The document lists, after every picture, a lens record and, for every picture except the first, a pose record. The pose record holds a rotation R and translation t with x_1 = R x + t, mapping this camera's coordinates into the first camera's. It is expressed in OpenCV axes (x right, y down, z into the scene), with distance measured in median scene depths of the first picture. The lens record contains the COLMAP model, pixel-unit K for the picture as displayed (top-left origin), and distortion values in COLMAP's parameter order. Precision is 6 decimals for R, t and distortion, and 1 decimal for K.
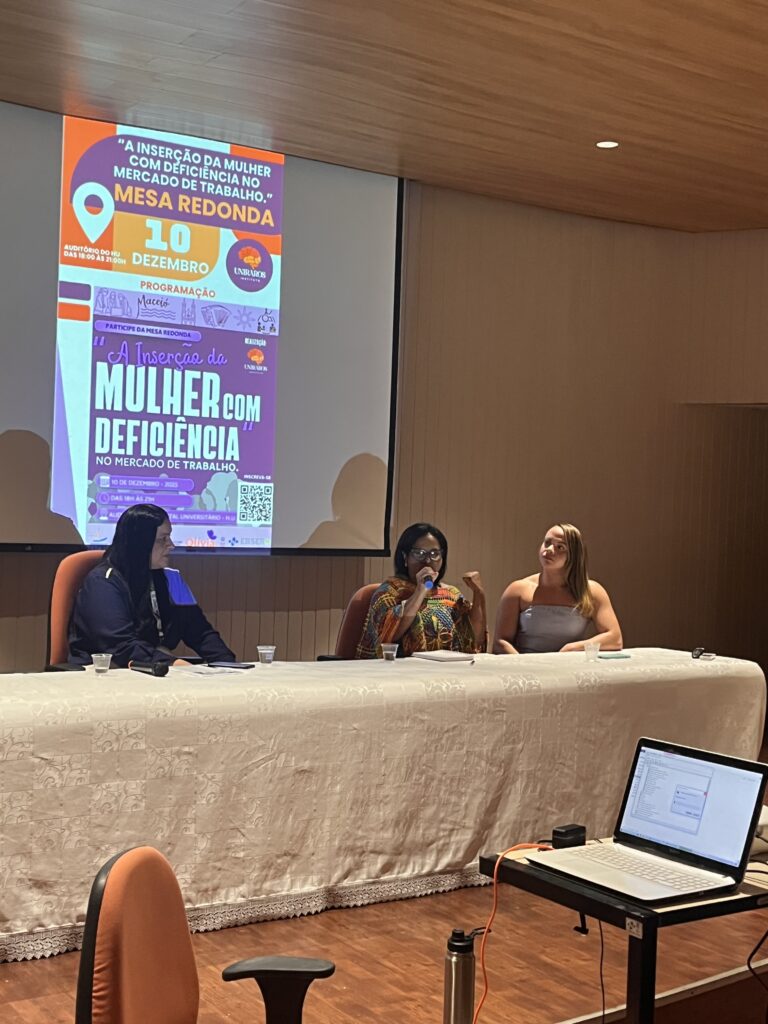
lens RADIAL K [[1357.3, 0, 373.7], [0, 1357.3, 512.8], [0, 0, 1]] dist [0.135318, 0.000000]
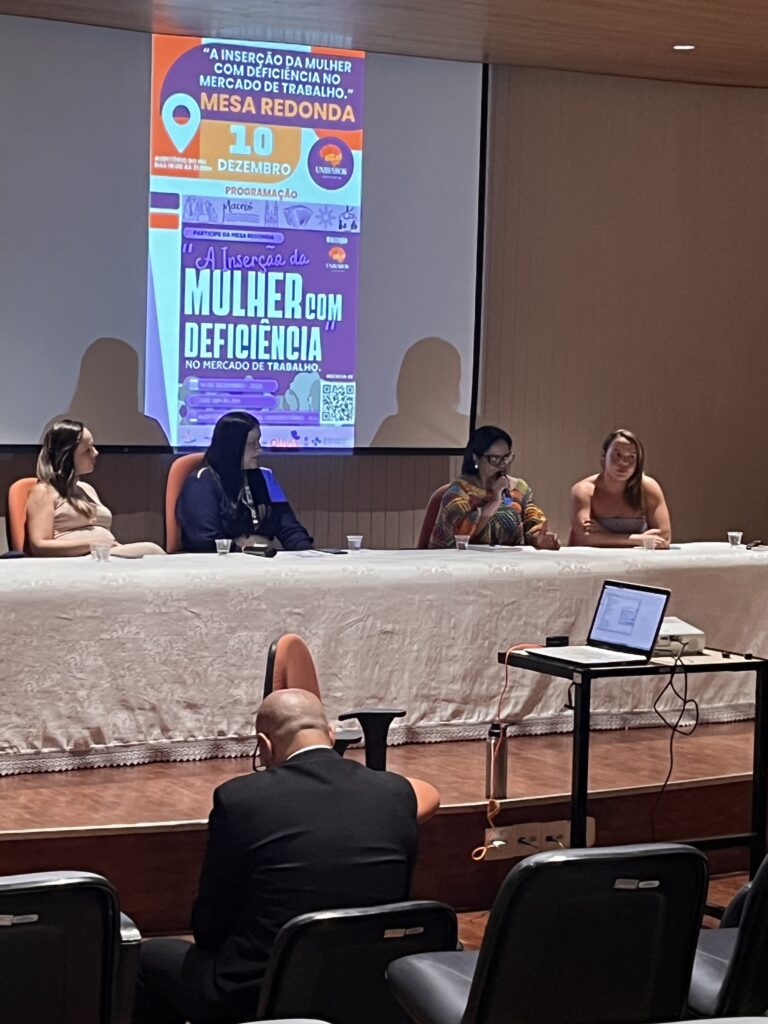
lens RADIAL K [[2329.8, 0, 382.1], [0, 2329.8, 512.0], [0, 0, 1]] dist [0.128385, 0.000000]
pose [[0.998512, -0.003017, -0.054455, 0.054077], [0.006426, 0.998022, 0.062543, -0.047967], [0.054159, -0.062799, 0.996556, -1.002174]]
